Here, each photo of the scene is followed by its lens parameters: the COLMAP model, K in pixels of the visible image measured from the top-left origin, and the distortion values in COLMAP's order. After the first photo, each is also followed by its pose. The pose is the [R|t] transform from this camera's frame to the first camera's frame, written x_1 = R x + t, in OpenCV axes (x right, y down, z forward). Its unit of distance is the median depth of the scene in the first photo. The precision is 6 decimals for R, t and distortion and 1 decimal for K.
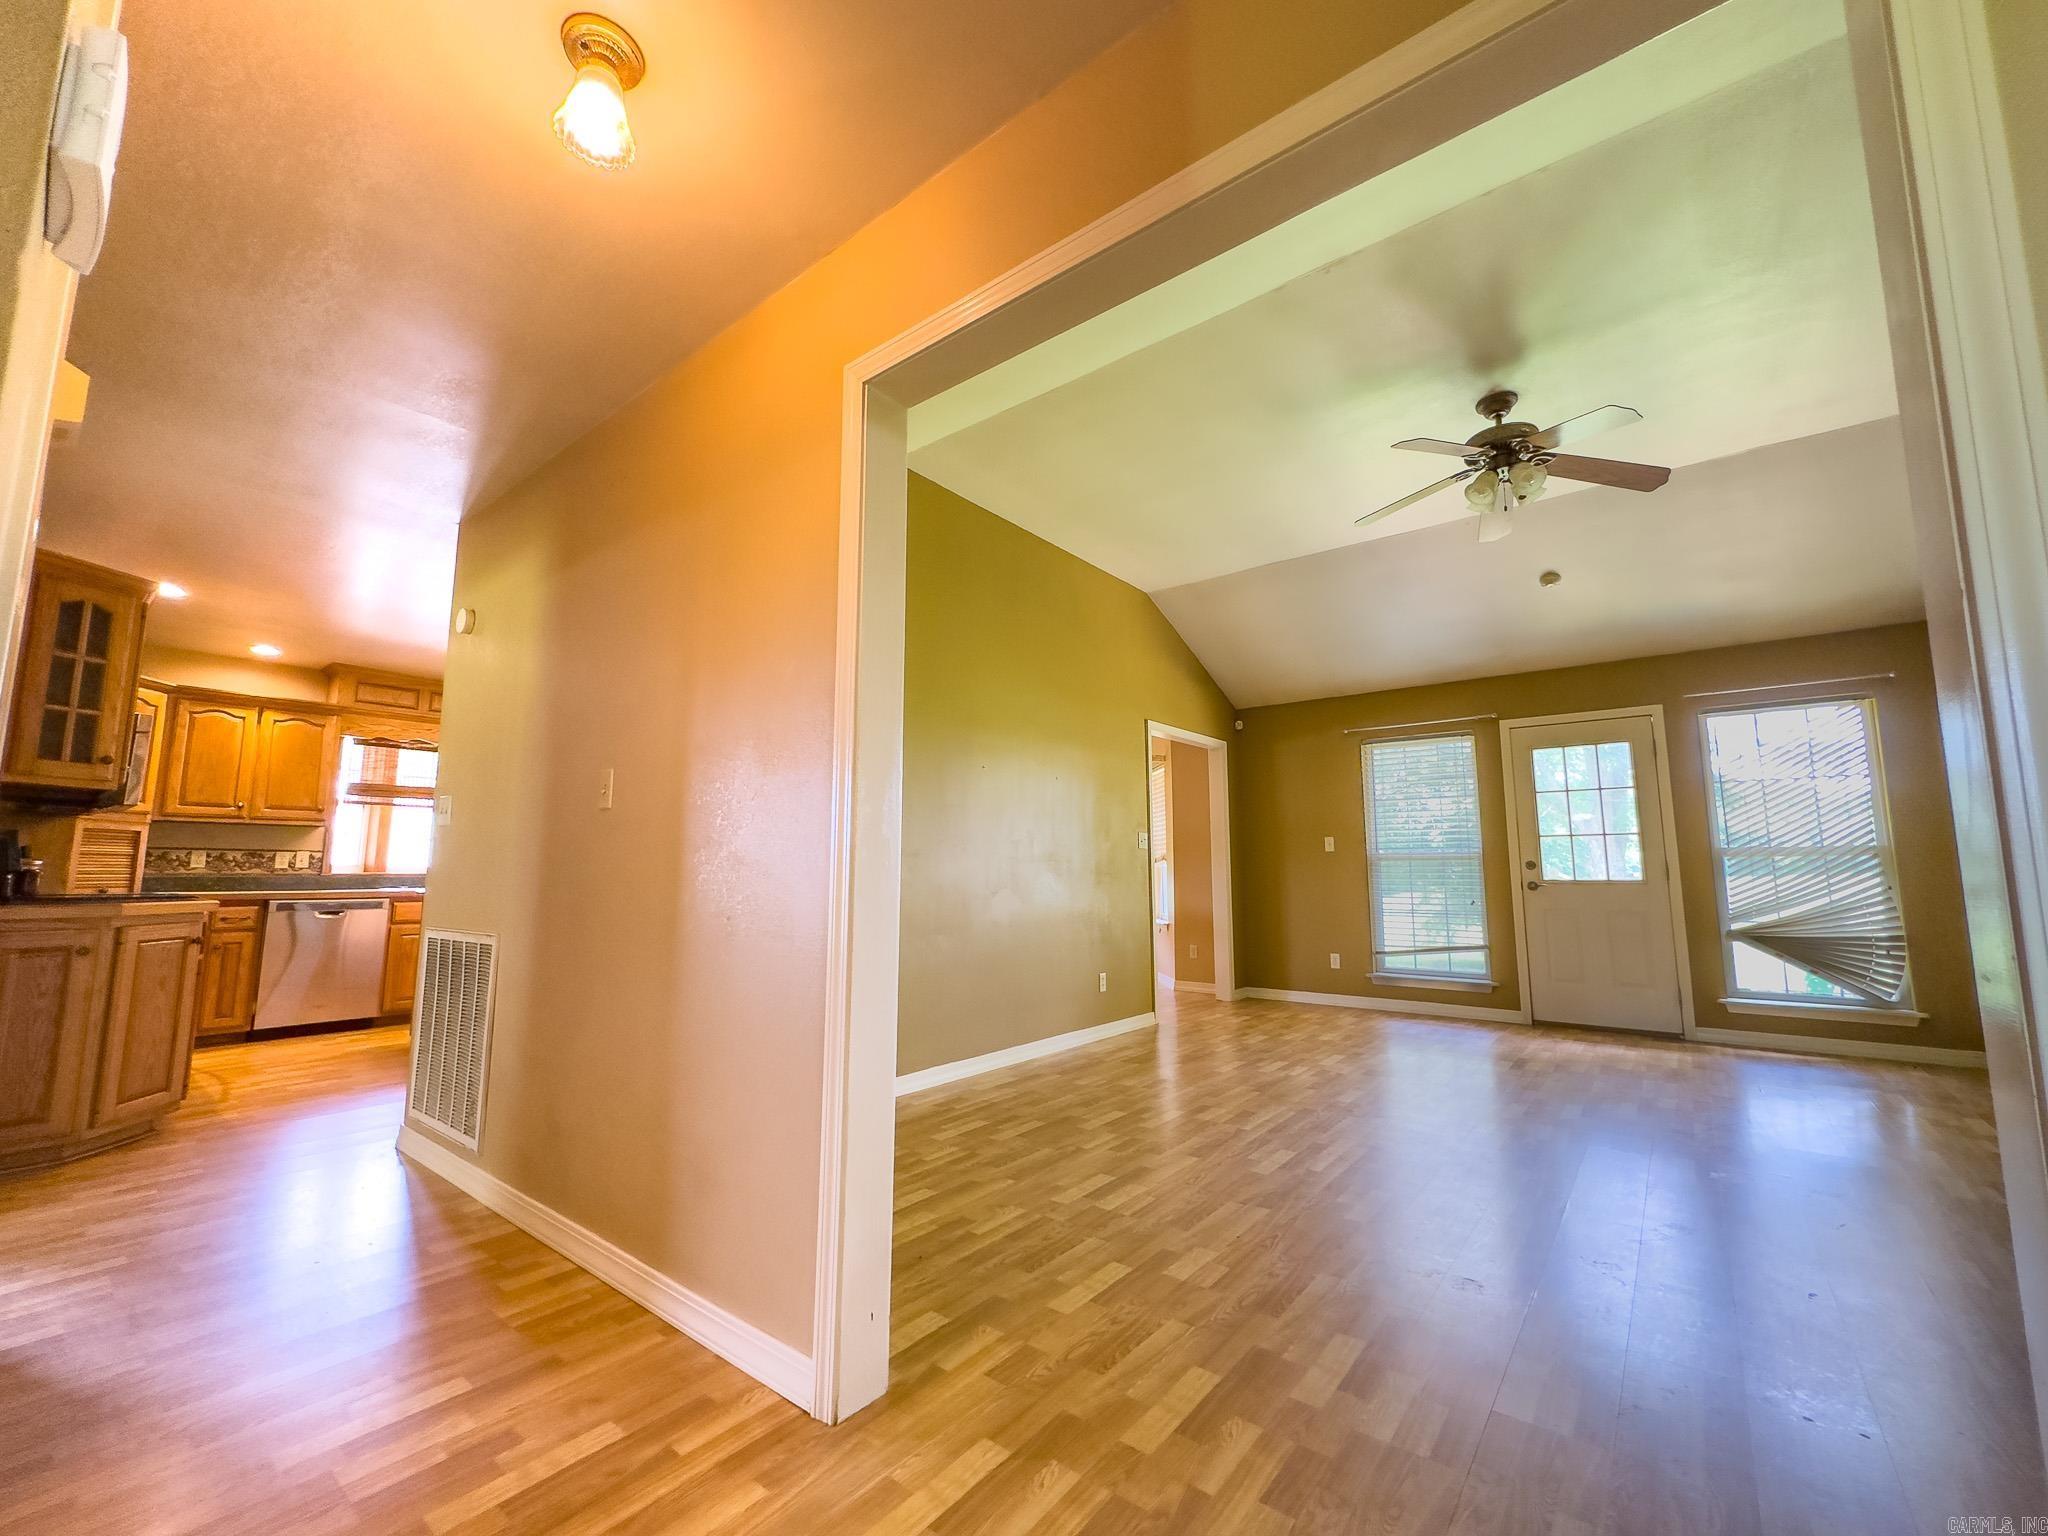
lens RADIAL K [[826.1, 0, 1038.9], [0, 826.1, 761.9], [0, 0, 1]] dist [0.000577, 0.000158]
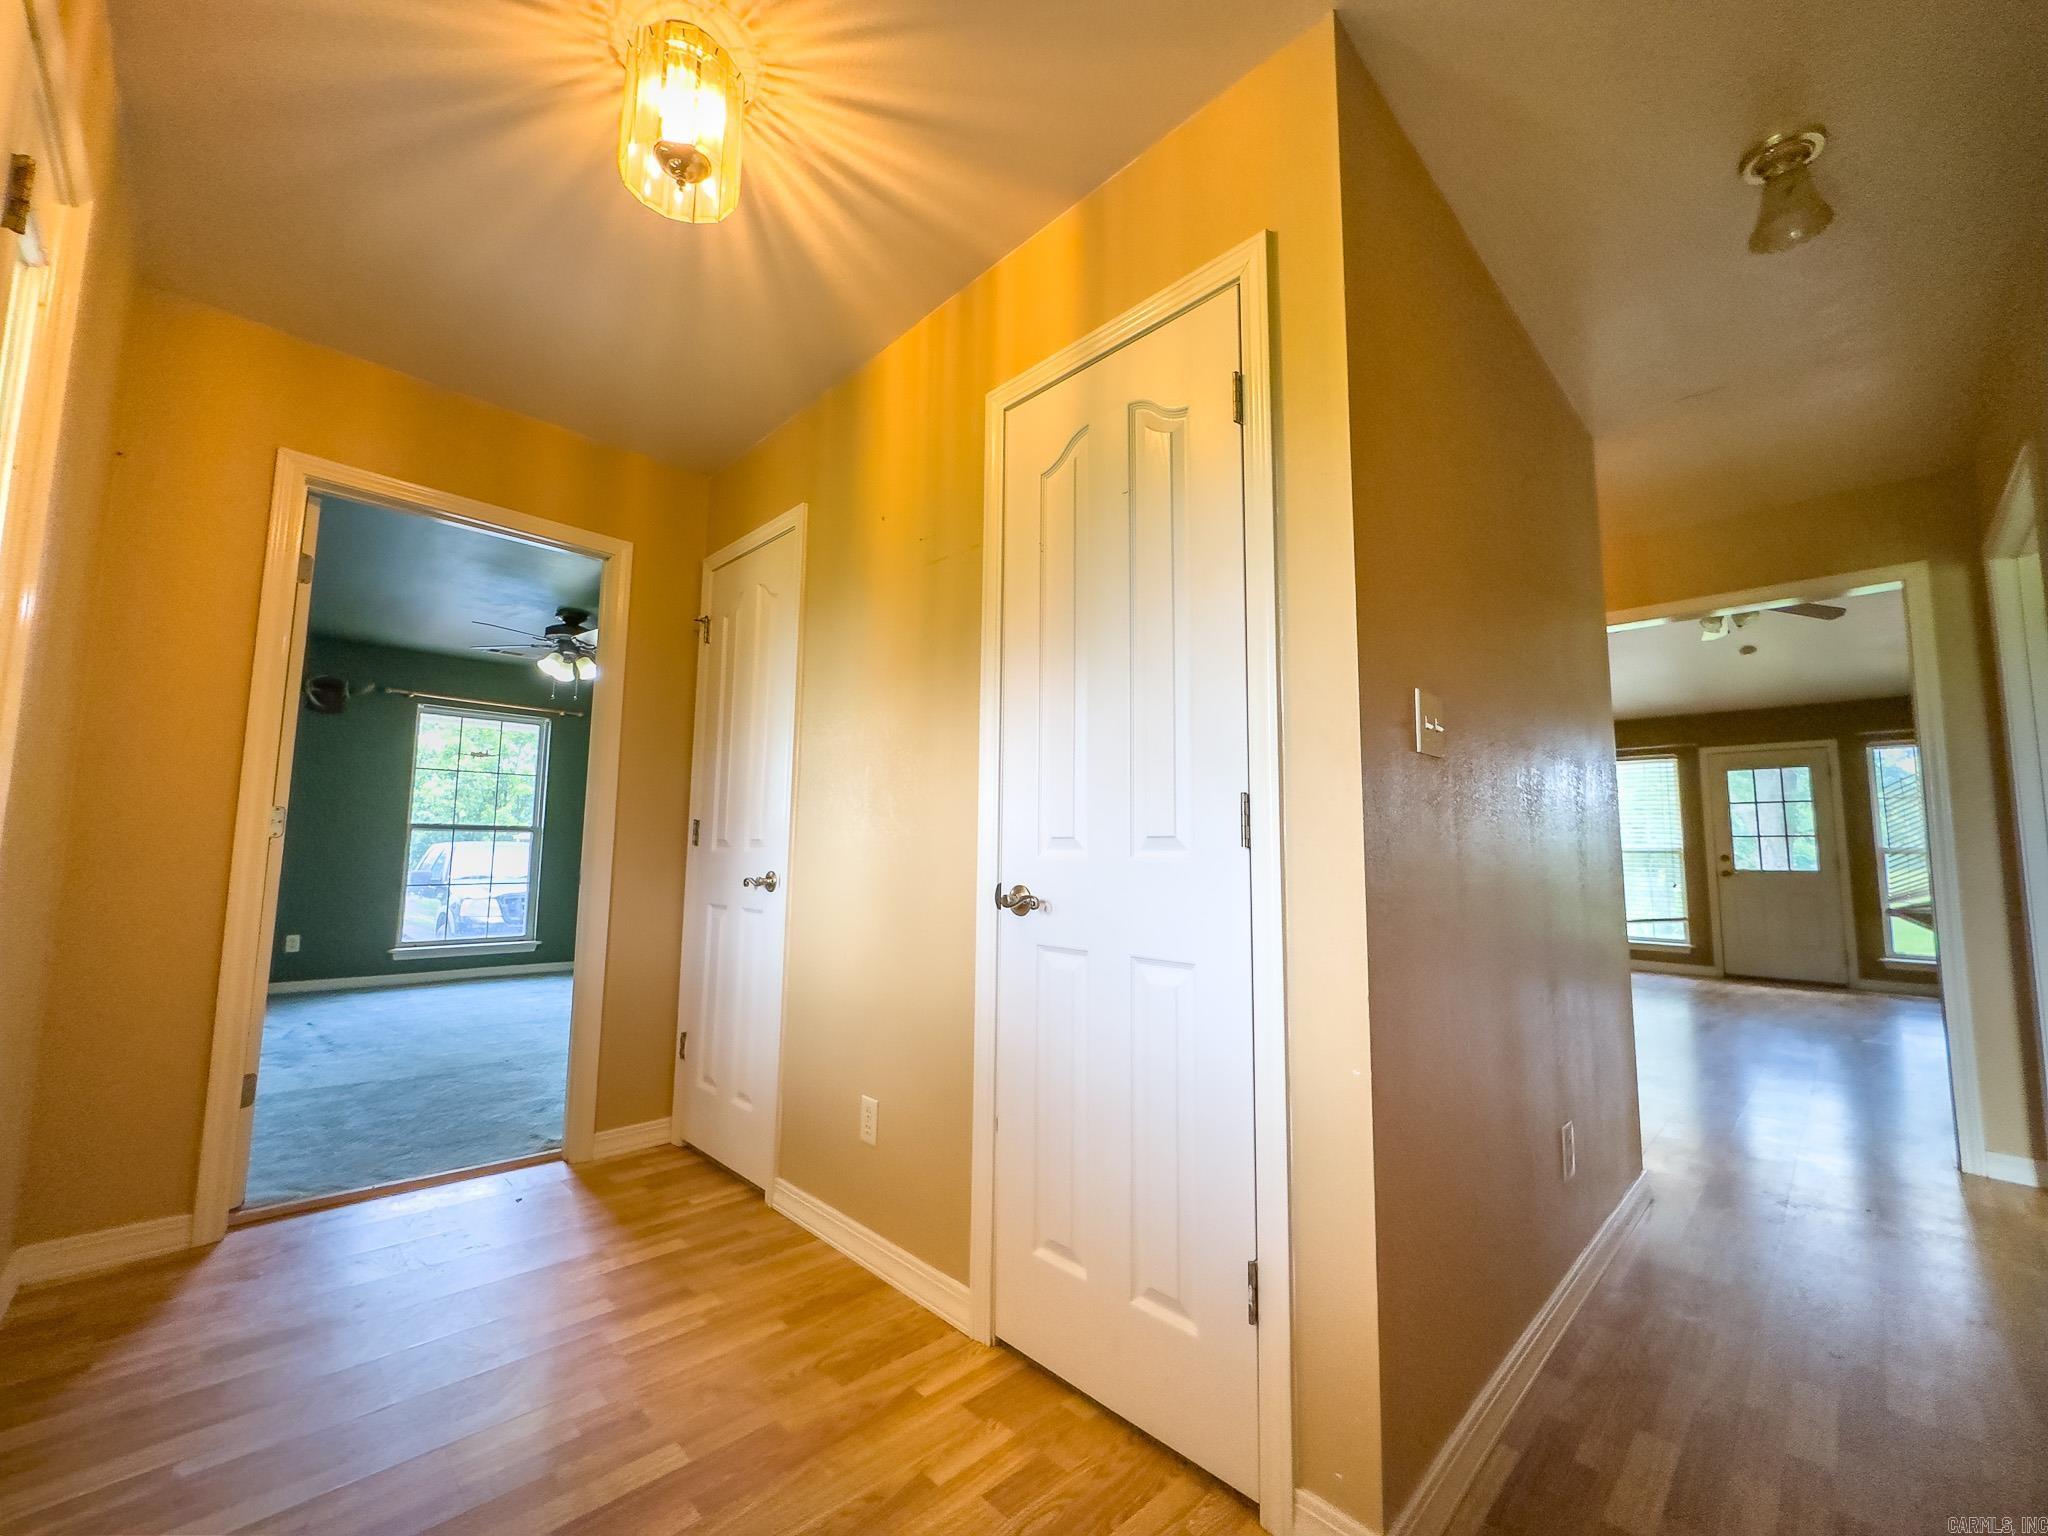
lens RADIAL K [[815.2, 0, 1019.8], [0, 815.2, 769.4], [0, 0, 1]] dist [-0.011637, 0.000062]
pose [[0.991137, -0.002793, -0.132811, -0.361804], [0.006677, 0.999563, 0.028810, -0.064150], [0.132673, -0.029441, 0.990723, -0.441026]]
